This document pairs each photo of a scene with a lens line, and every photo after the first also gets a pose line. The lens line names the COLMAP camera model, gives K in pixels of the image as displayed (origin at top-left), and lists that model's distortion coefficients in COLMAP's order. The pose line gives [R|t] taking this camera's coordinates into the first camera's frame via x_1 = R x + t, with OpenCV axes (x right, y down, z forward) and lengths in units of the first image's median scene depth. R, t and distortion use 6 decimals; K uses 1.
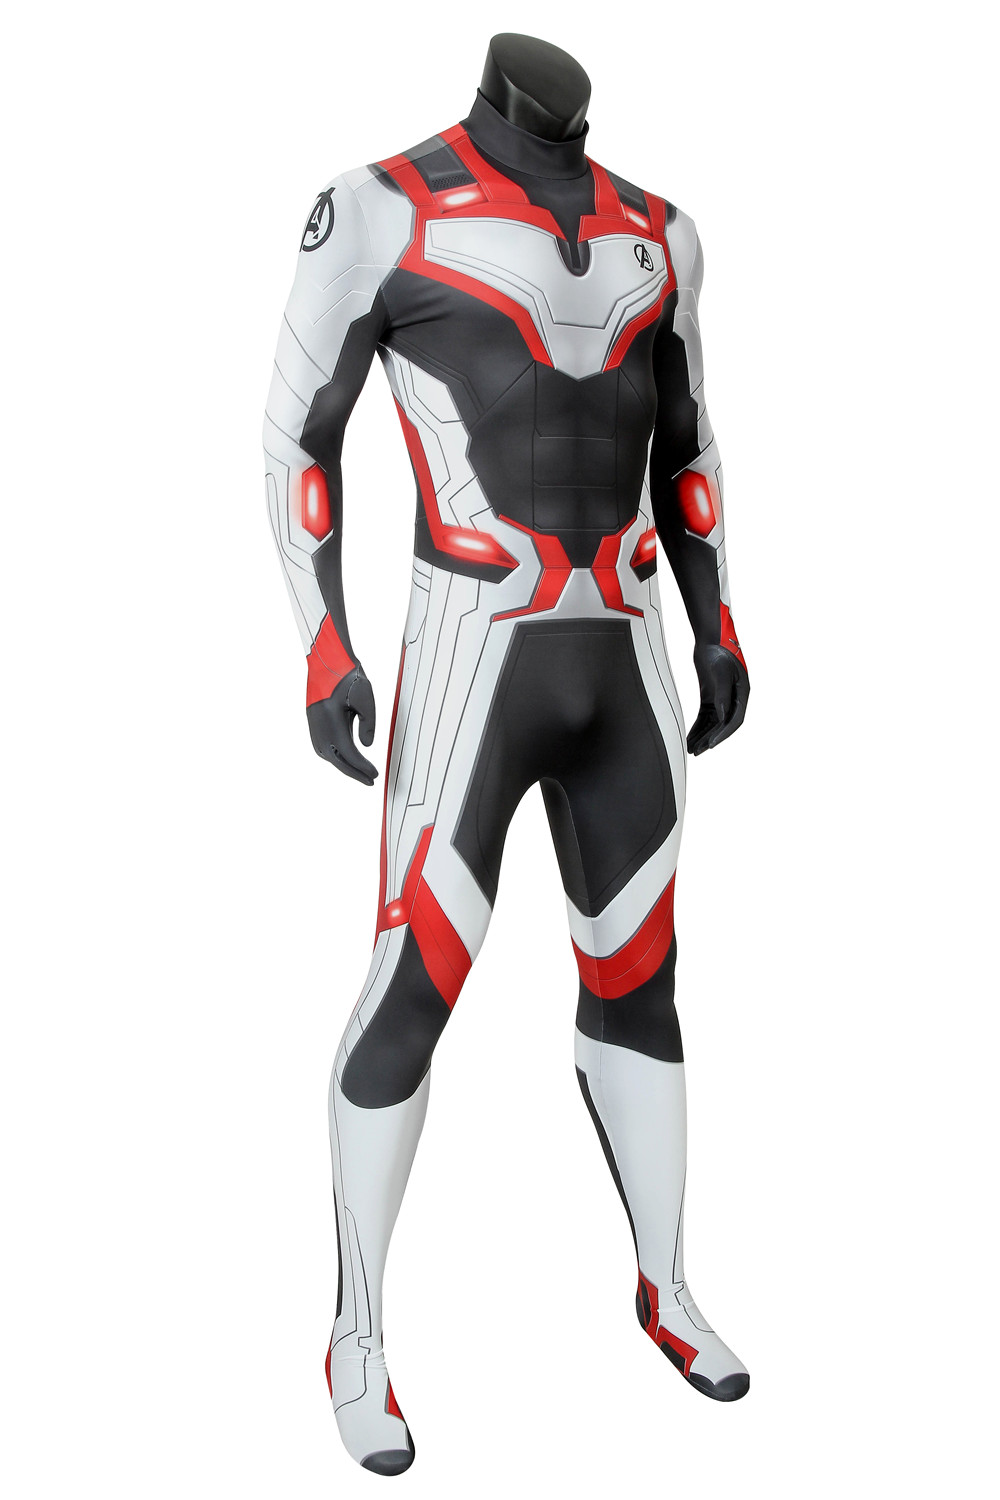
lens RADIAL K [[1946.8, 0, 500.0], [0, 1946.8, 750.0], [0, 0, 1]] dist [-0.146172, -0.022315]
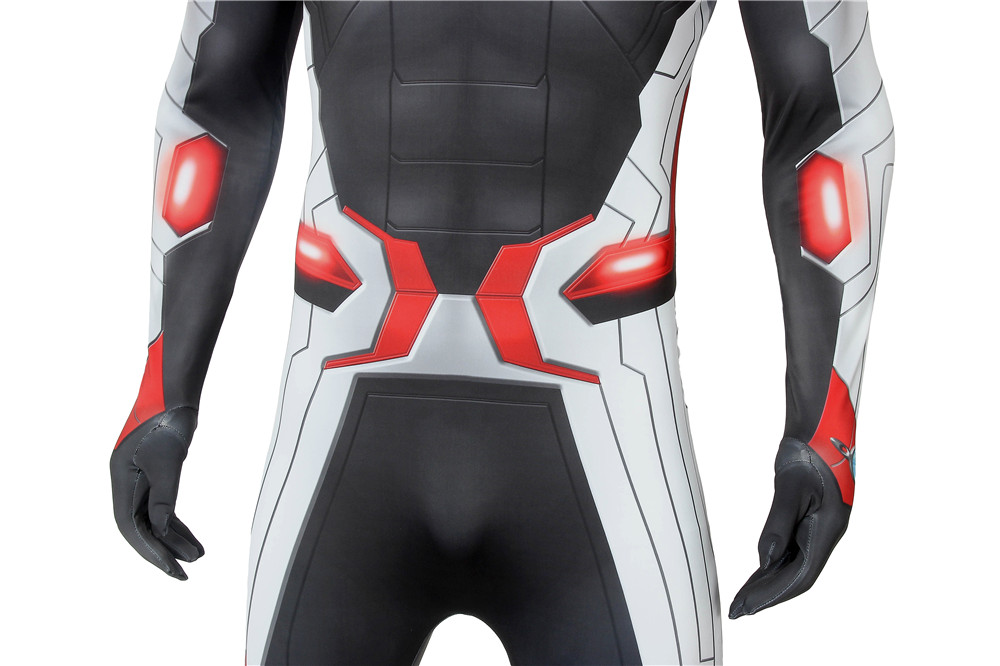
lens RADIAL K [[1297.9, 0, 500.0], [0, 1297.9, 333.0], [0, 0, 1]] dist [-0.146172, -0.022315]
pose [[0.783502, 0.067614, -0.617699, 0.308527], [-0.108707, 0.993647, -0.029120, -0.071450], [0.611806, 0.089963, 0.785875, 0.690747]]
